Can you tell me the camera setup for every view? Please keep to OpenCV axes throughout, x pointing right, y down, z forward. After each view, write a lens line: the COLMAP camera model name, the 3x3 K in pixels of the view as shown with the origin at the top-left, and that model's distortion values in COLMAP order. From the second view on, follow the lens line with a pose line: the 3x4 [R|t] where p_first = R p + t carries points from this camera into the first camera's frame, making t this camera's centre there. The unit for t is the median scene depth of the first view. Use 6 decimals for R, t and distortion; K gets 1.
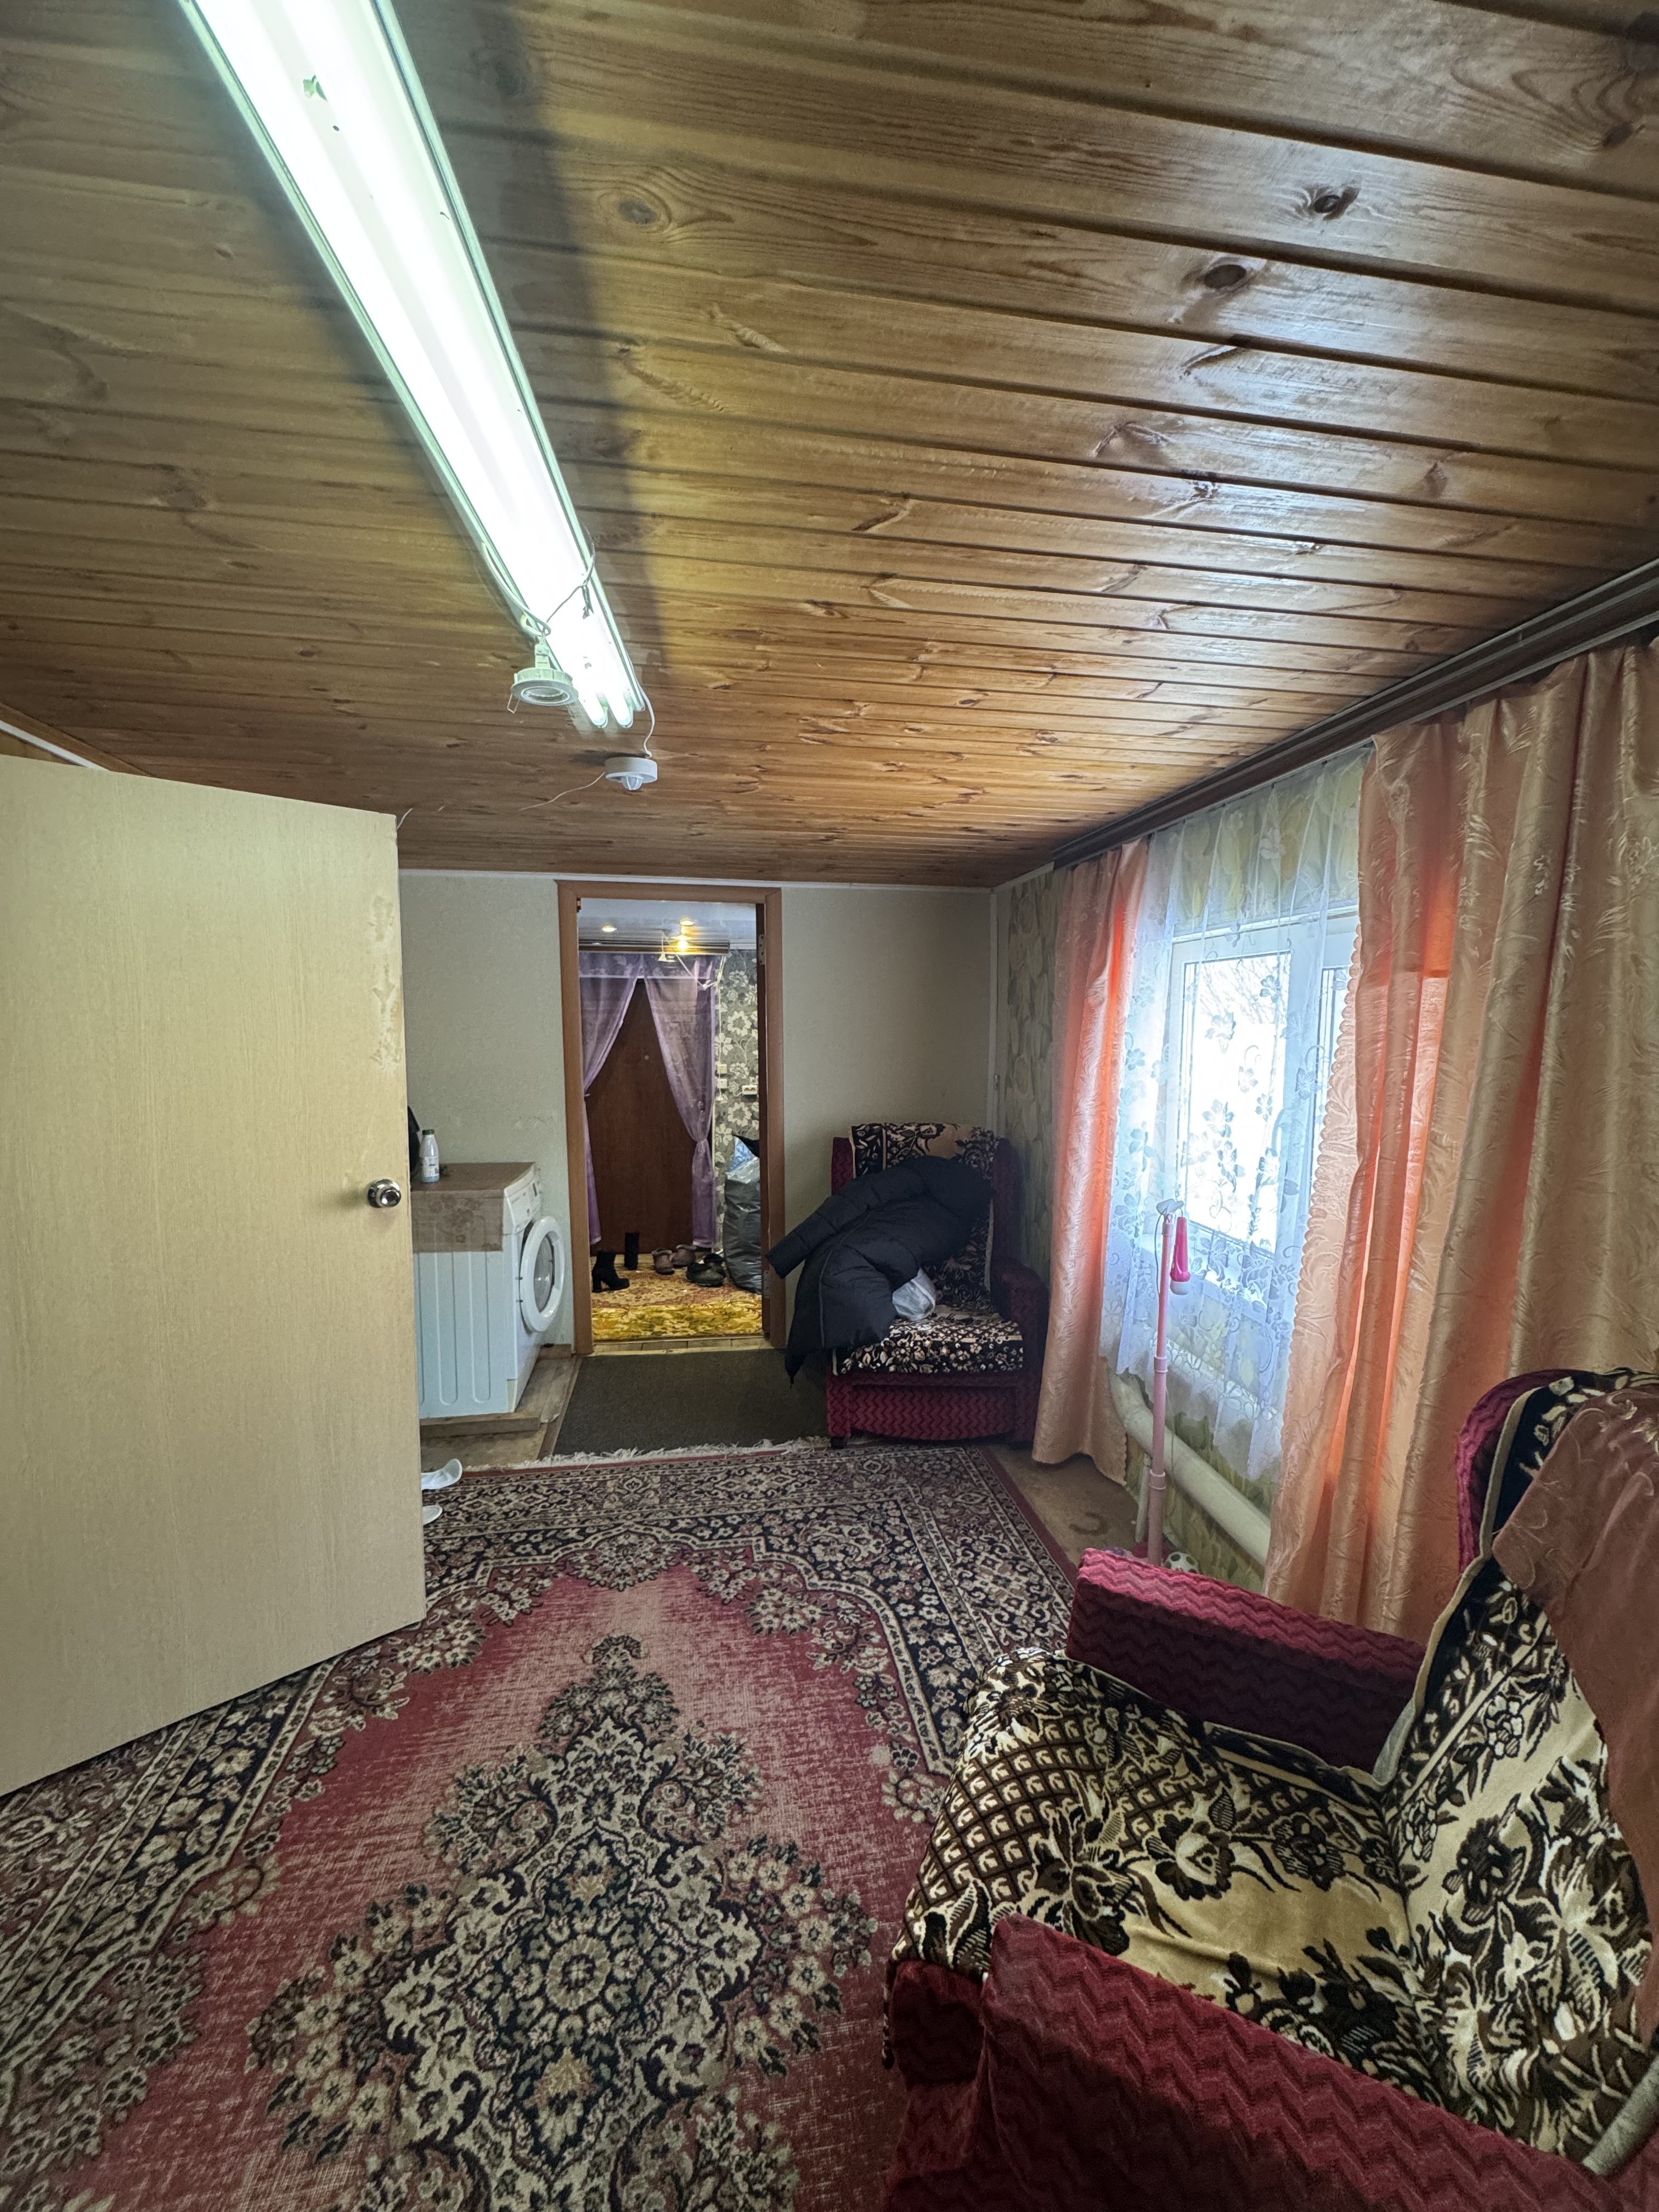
lens RADIAL K [[879.0, 0, 826.8], [0, 879.0, 1102.4], [0, 0, 1]] dist [-0.001584, 0.000375]
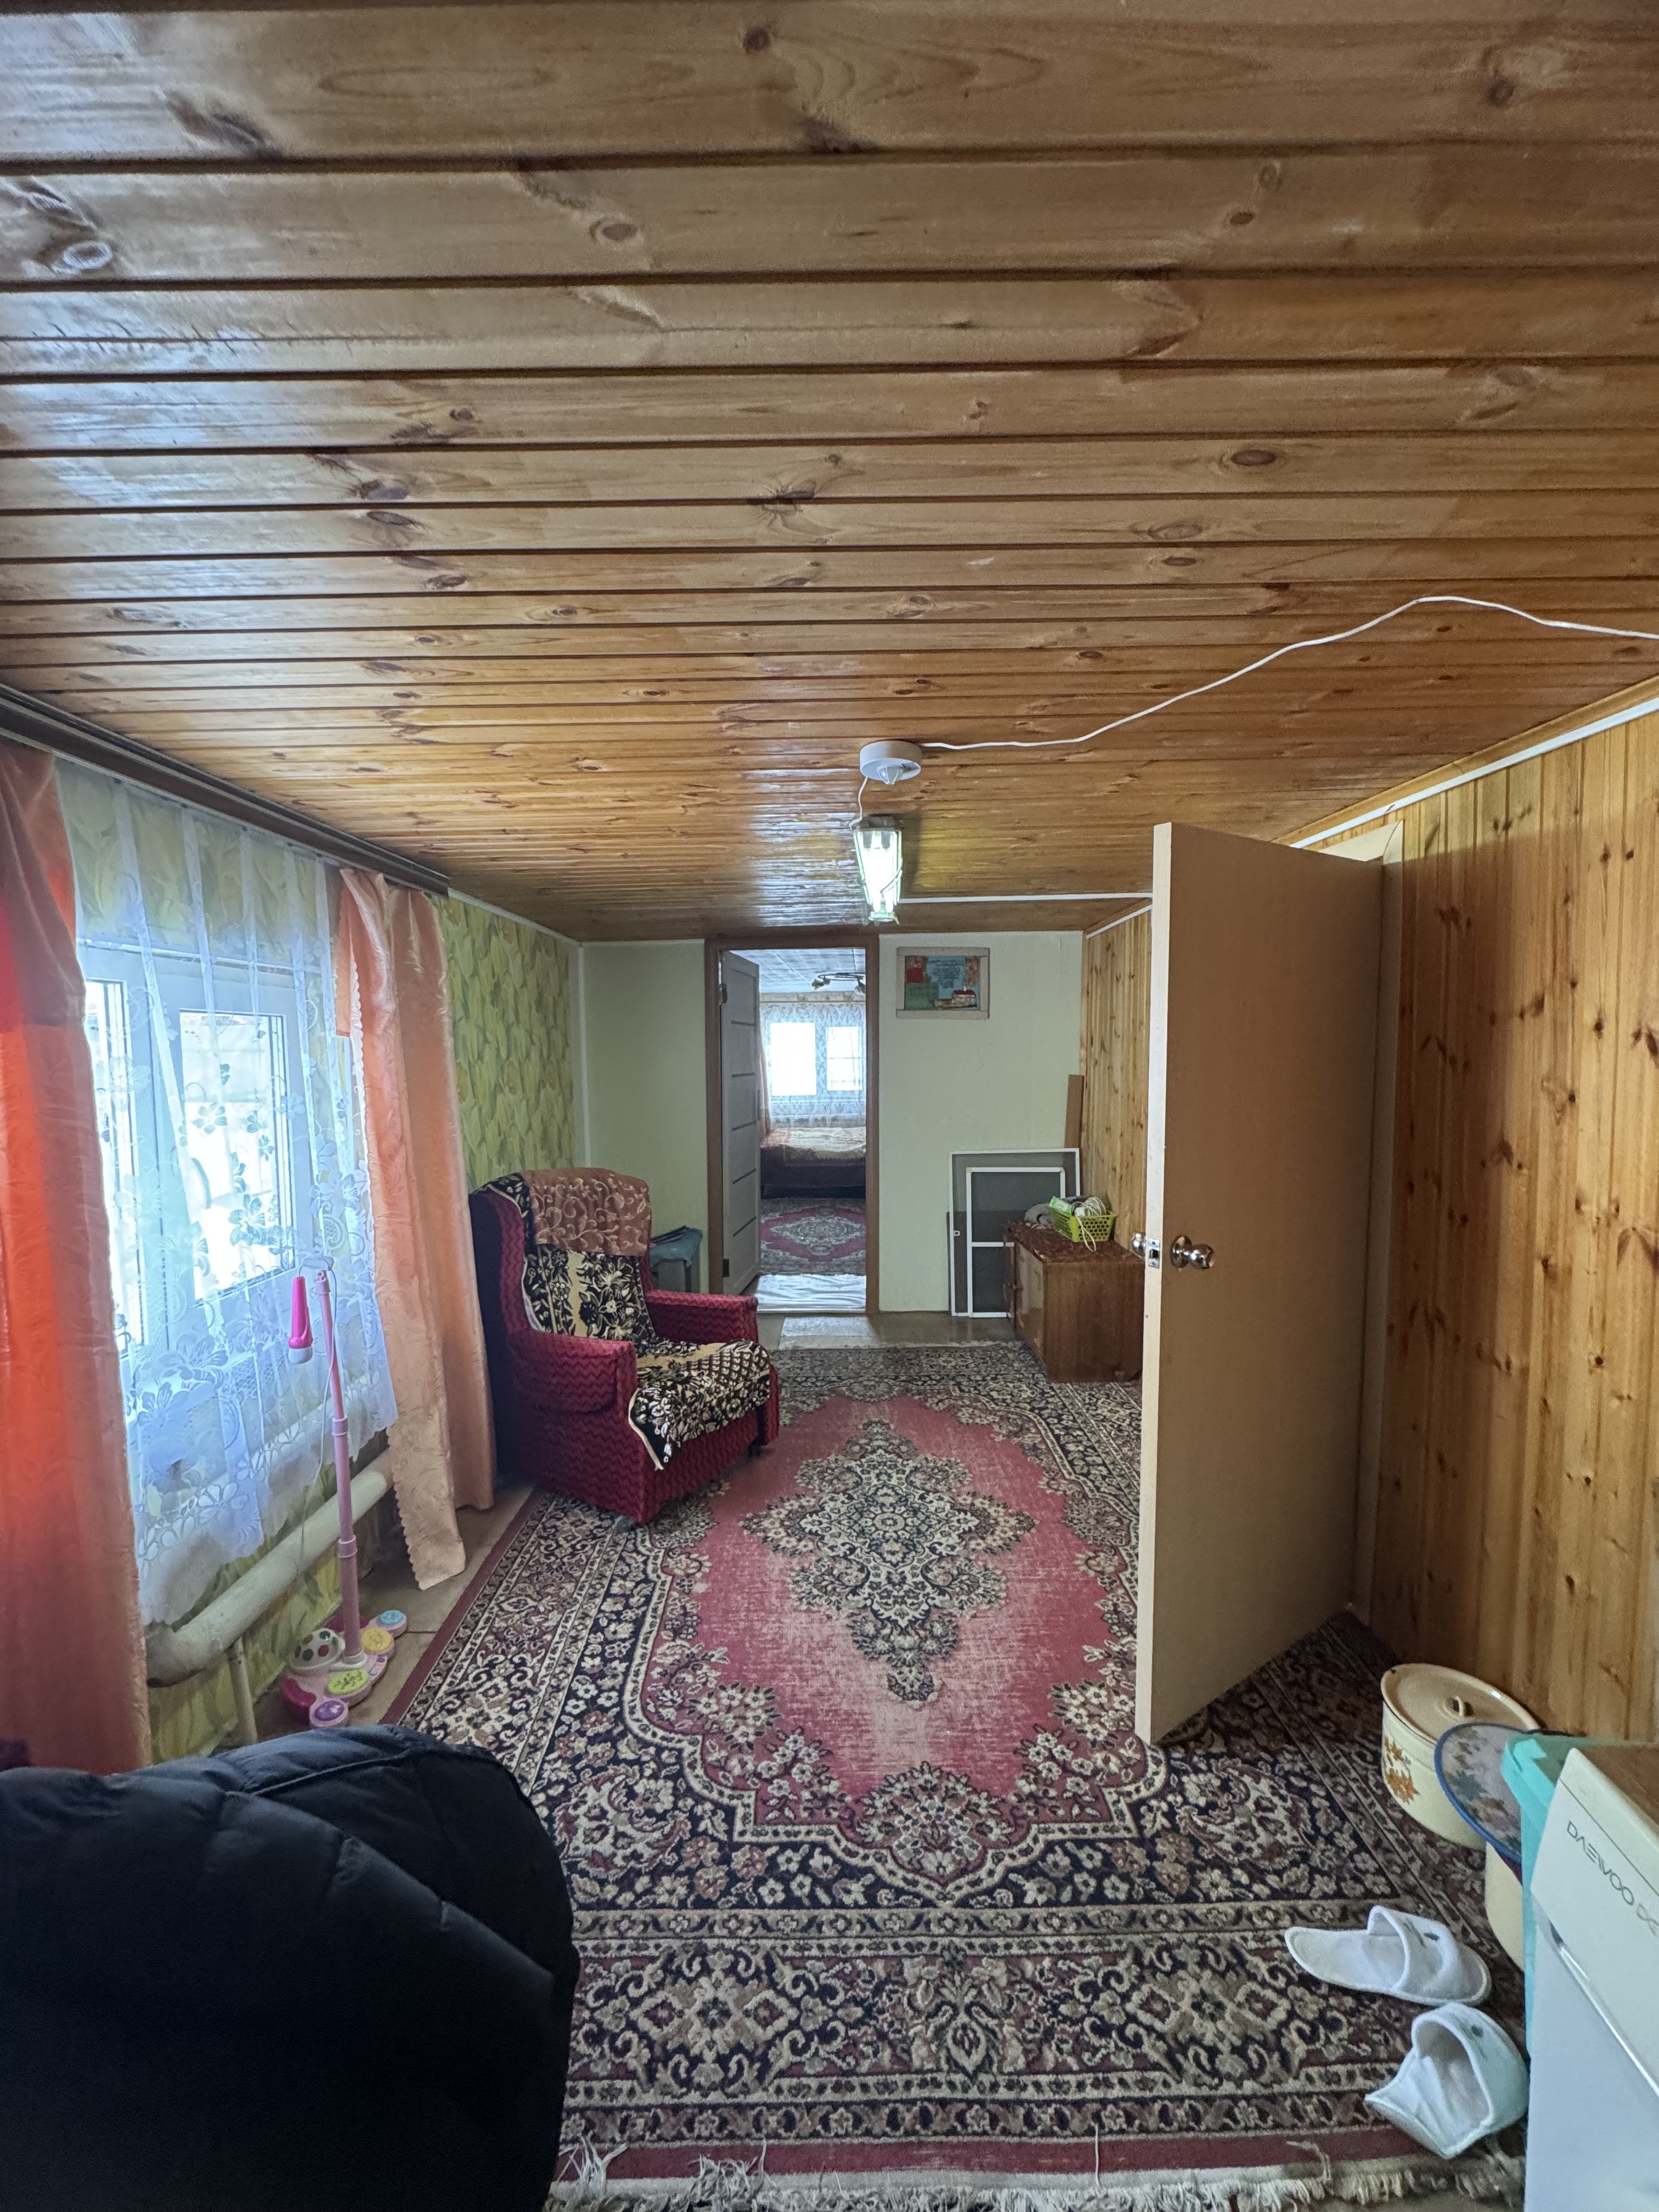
lens RADIAL K [[879.0, 0, 826.8], [0, 879.0, 1102.4], [0, 0, 1]] dist [-0.001584, 0.000375]
pose [[-0.988788, -0.003875, 0.149279, -0.290953], [0.019812, 0.987422, 0.156860, -0.193089], [-0.148009, 0.158059, -0.976274, 1.887018]]
